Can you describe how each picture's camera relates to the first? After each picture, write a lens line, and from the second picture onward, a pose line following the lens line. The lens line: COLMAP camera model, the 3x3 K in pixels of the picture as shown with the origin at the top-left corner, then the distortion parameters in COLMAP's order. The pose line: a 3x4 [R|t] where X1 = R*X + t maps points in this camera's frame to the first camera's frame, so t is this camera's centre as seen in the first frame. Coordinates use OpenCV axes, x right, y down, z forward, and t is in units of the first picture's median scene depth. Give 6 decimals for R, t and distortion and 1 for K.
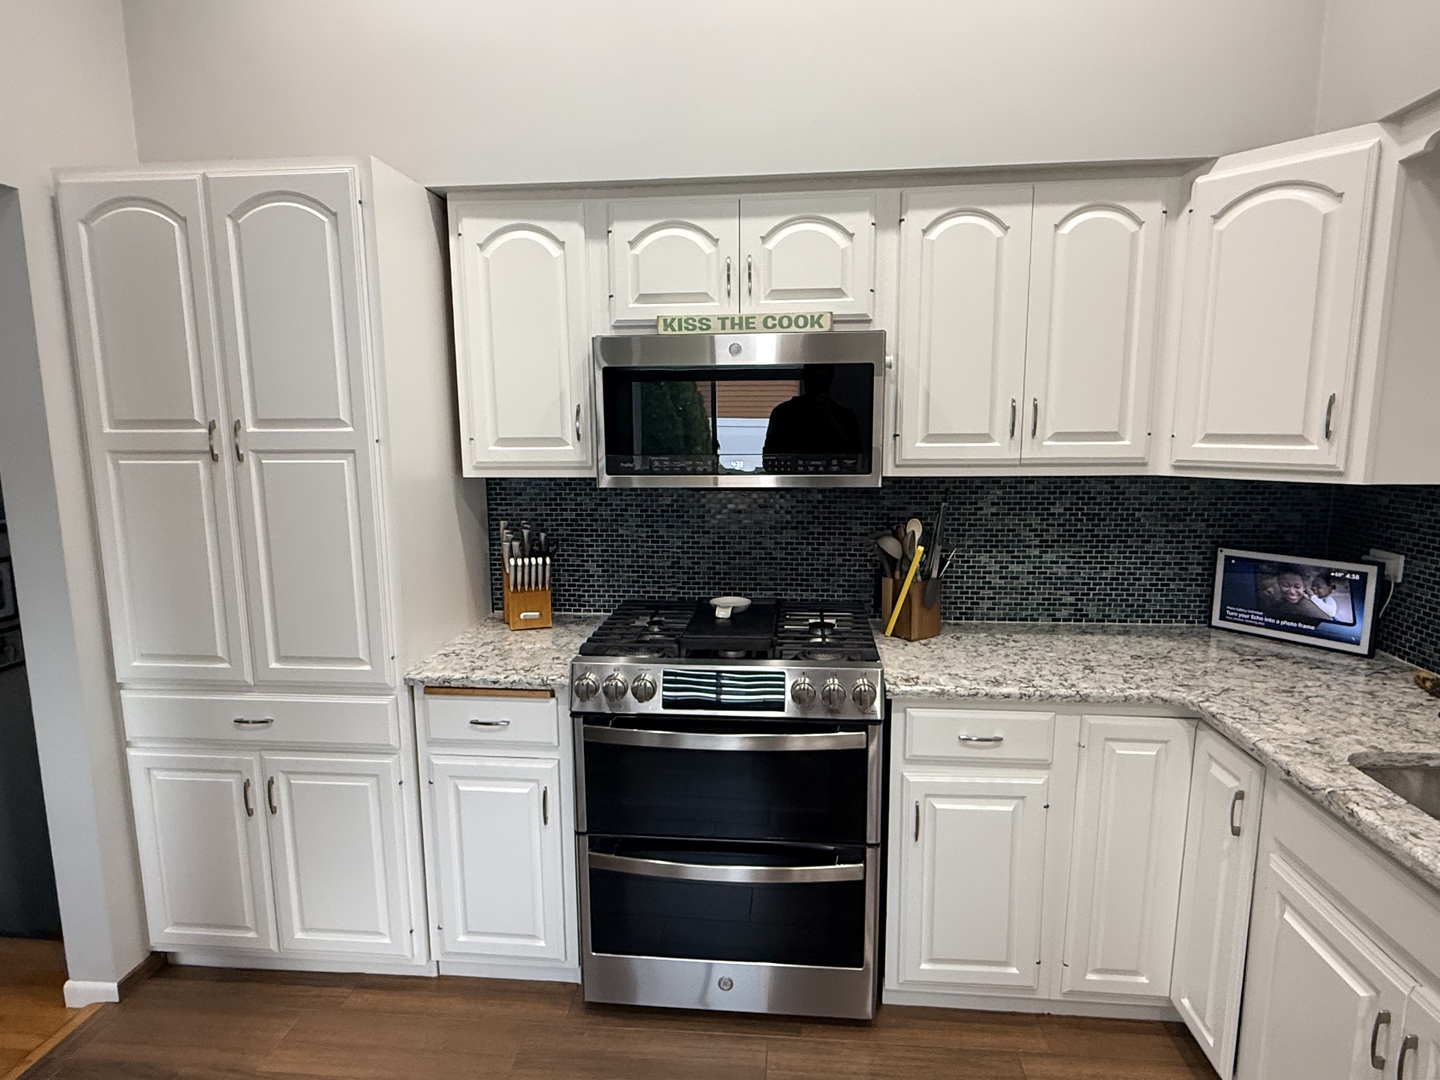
lens RADIAL K [[831.5, 0, 715.8], [0, 831.5, 545.8], [0, 0, 1]] dist [-0.001912, 0.001631]
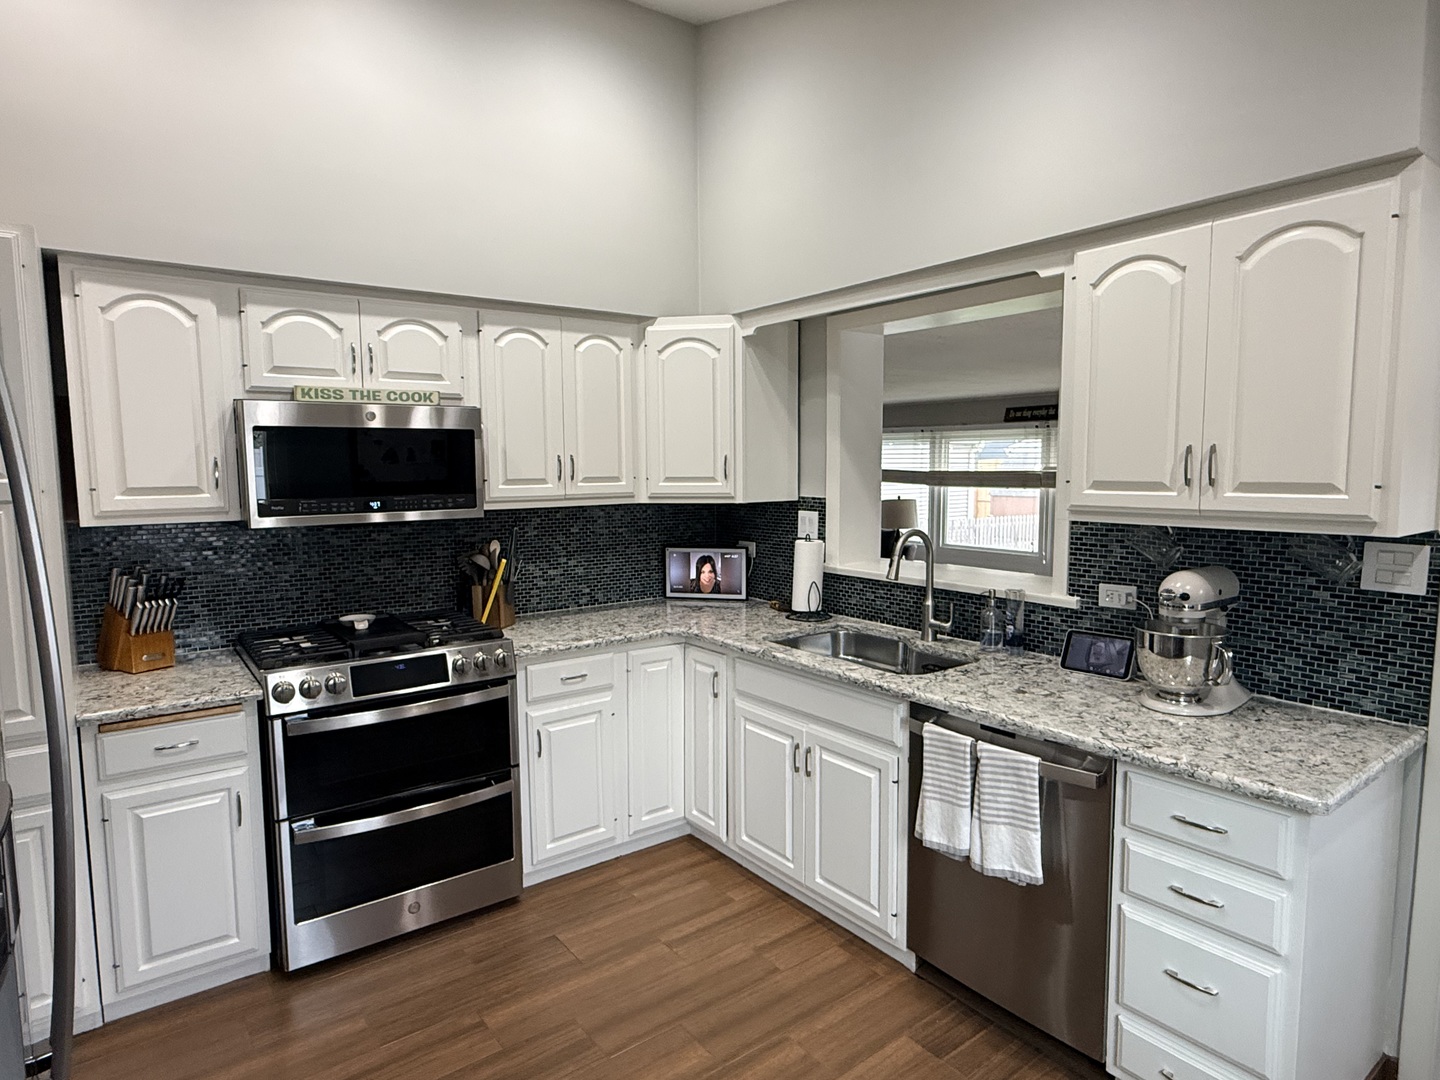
lens RADIAL K [[837.0, 0, 725.0], [0, 837.0, 542.3], [0, 0, 1]] dist [-0.000610, -0.000309]
pose [[0.737085, -0.062369, 0.672916, -0.454929], [0.104098, 0.994327, -0.021866, 0.044759], [-0.667735, 0.086166, 0.739395, -0.312046]]
